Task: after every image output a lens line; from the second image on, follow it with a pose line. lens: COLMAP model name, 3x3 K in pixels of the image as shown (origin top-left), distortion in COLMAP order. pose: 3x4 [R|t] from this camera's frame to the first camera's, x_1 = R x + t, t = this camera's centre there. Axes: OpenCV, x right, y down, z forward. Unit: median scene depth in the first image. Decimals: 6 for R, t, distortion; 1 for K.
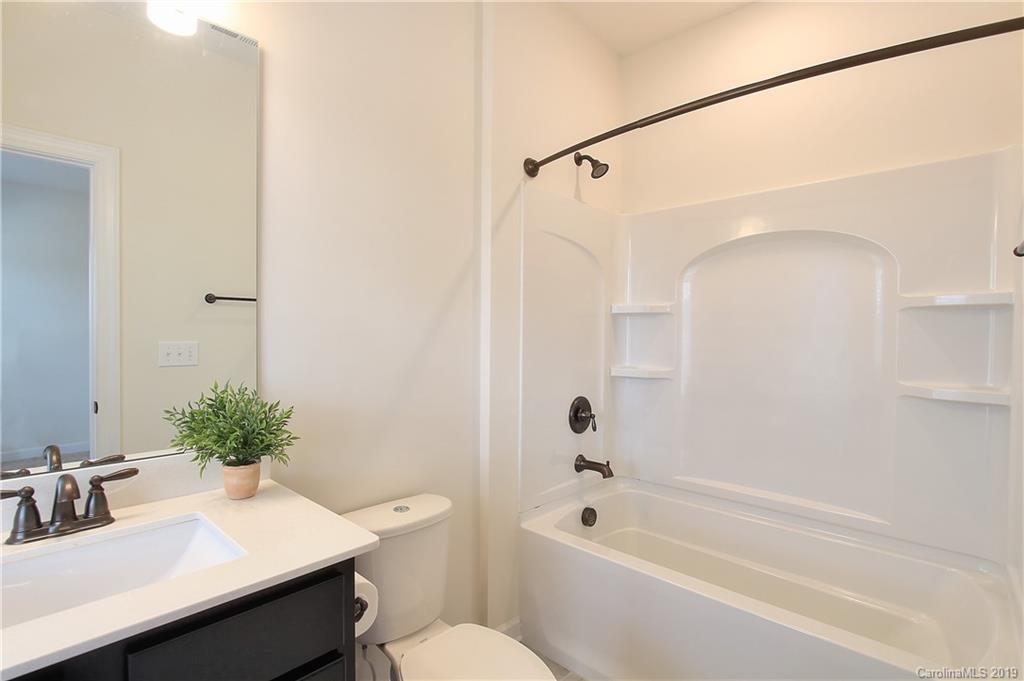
lens RADIAL K [[488.7, 0, 512.0], [0, 488.7, 340.5], [0, 0, 1]] dist [-0.000998, -0.000571]
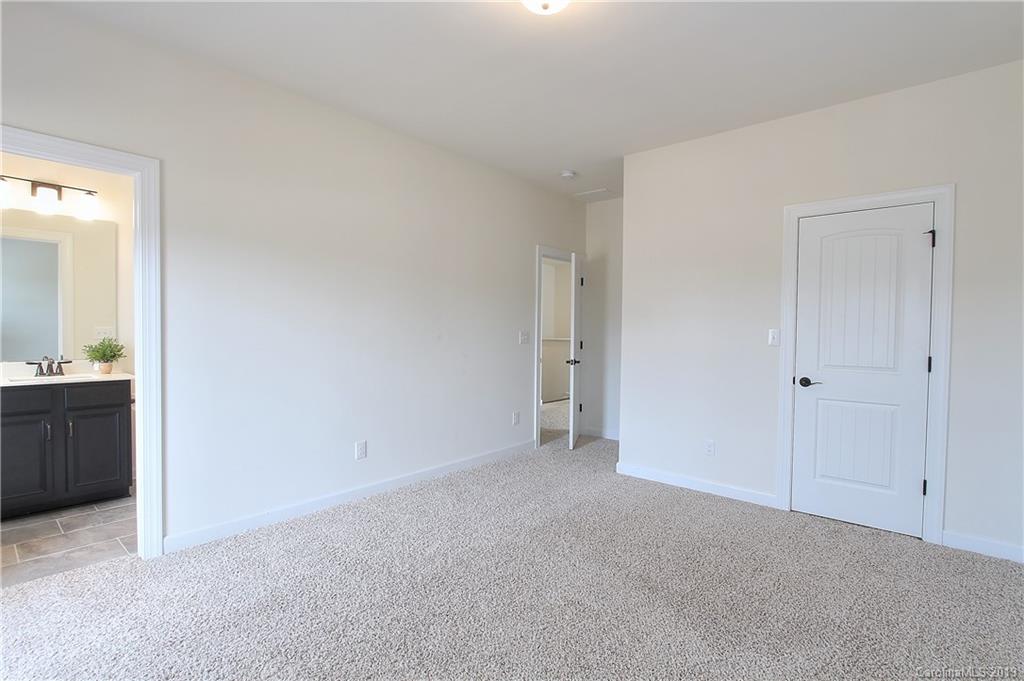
lens RADIAL K [[488.7, 0, 512.0], [0, 488.7, 340.5], [0, 0, 1]] dist [-0.000998, -0.000571]
pose [[0.999548, 0.008407, 0.028868, 2.177540], [-0.008958, 0.999779, 0.018993, 0.031708], [-0.028701, -0.019243, 0.999403, -2.459937]]
